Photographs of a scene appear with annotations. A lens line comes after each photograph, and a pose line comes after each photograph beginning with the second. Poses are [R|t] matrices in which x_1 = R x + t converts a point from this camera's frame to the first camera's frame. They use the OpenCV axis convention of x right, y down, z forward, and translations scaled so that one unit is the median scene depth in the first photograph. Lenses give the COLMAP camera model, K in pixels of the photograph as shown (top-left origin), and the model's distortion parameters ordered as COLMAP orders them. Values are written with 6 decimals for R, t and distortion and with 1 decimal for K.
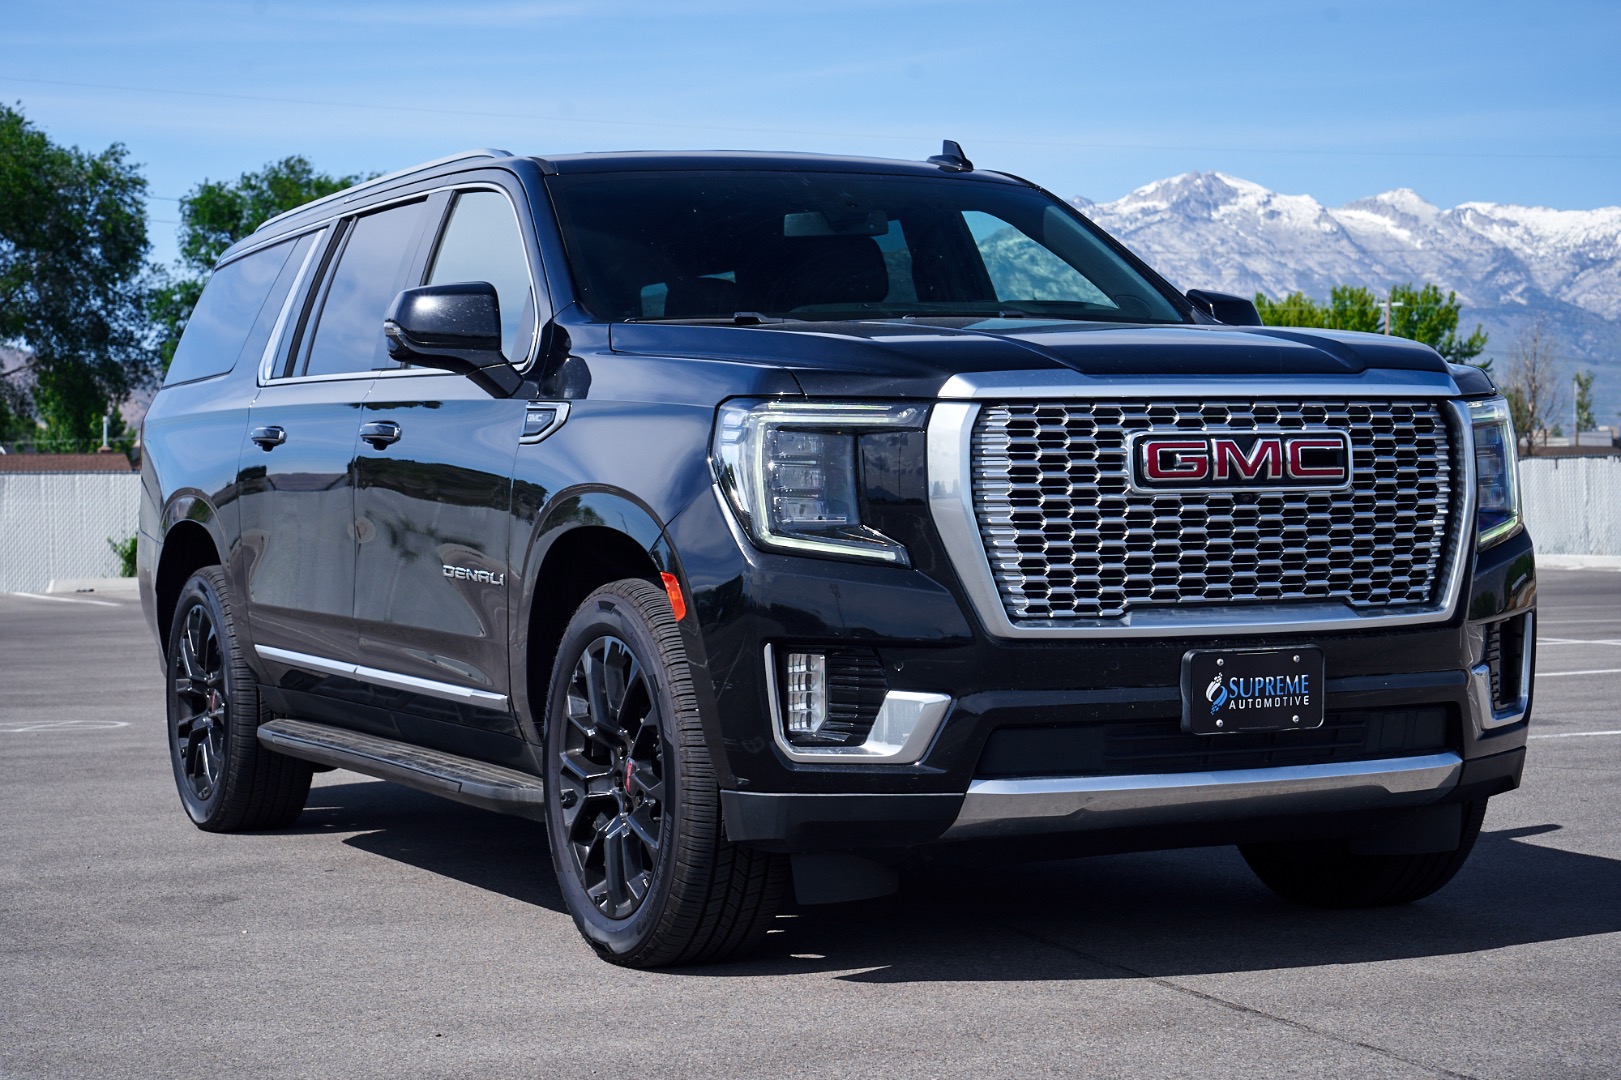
lens RADIAL K [[3250.1, 0, 810.5], [0, 3250.1, 540.0], [0, 0, 1]] dist [-0.039227, 0.248806]
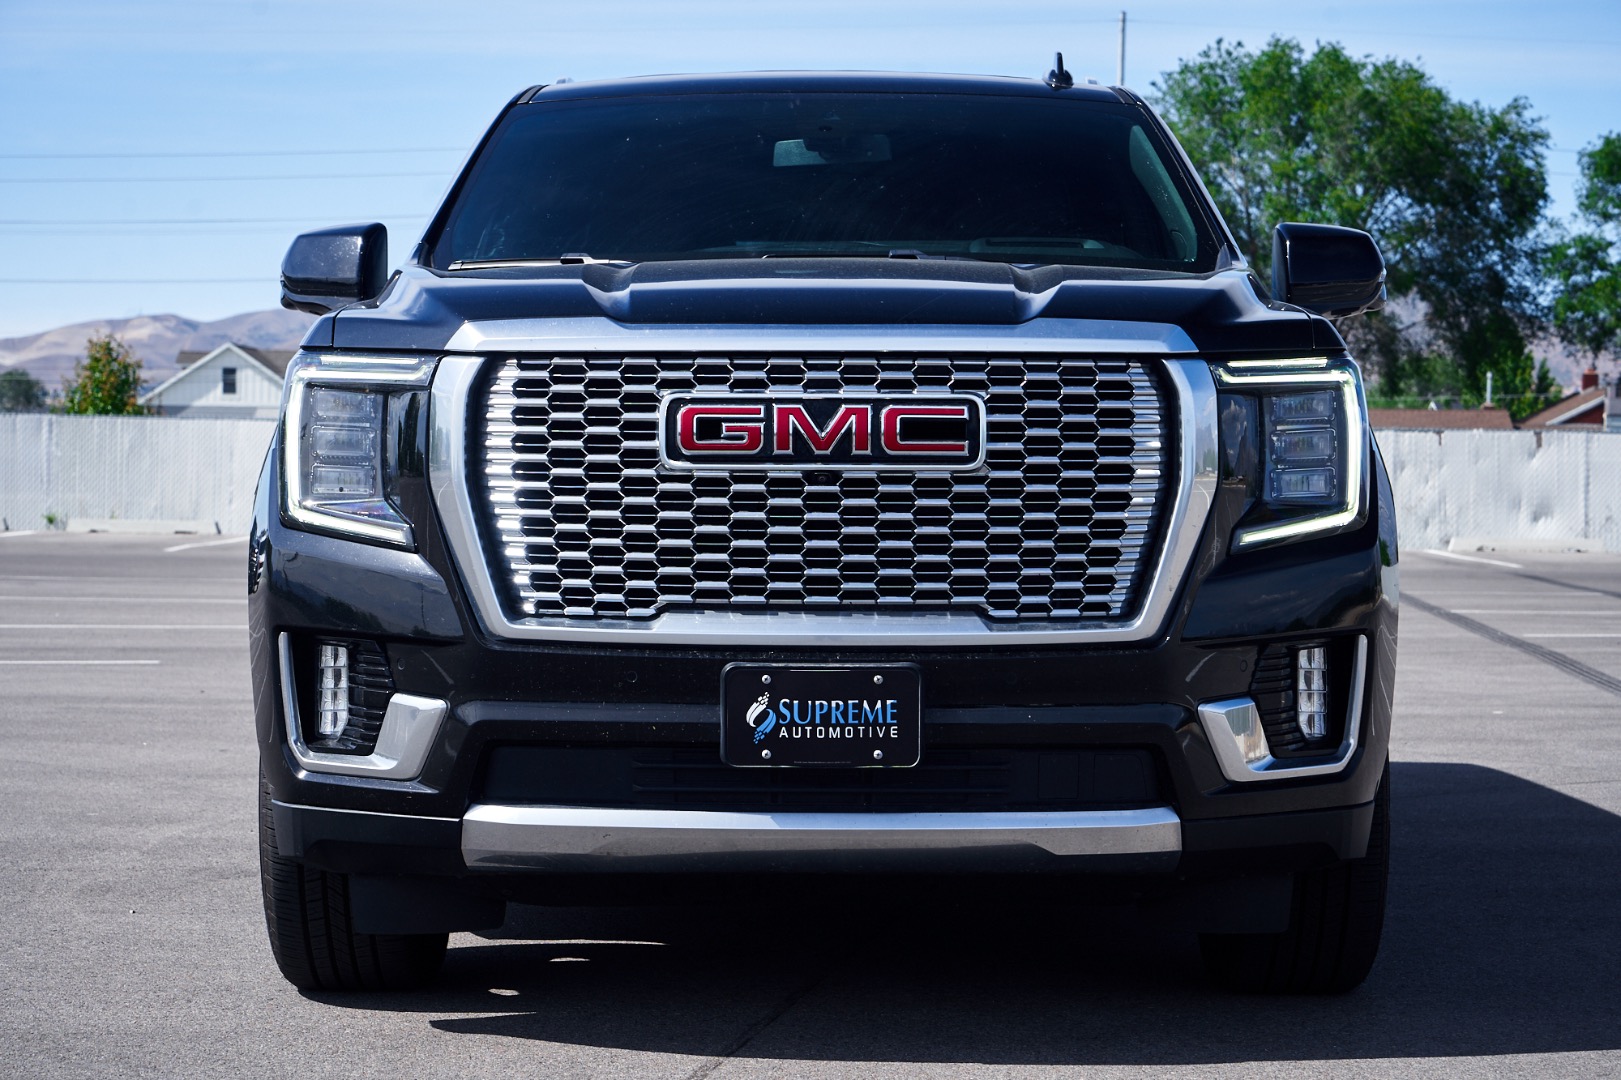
lens RADIAL K [[3250.1, 0, 810.5], [0, 3250.1, 540.0], [0, 0, 1]] dist [-0.039227, 0.248806]
pose [[0.901856, 0.031357, -0.430898, 0.465216], [-0.025529, 0.999488, 0.019303, -0.012512], [0.431282, -0.006408, 0.902194, 0.262682]]
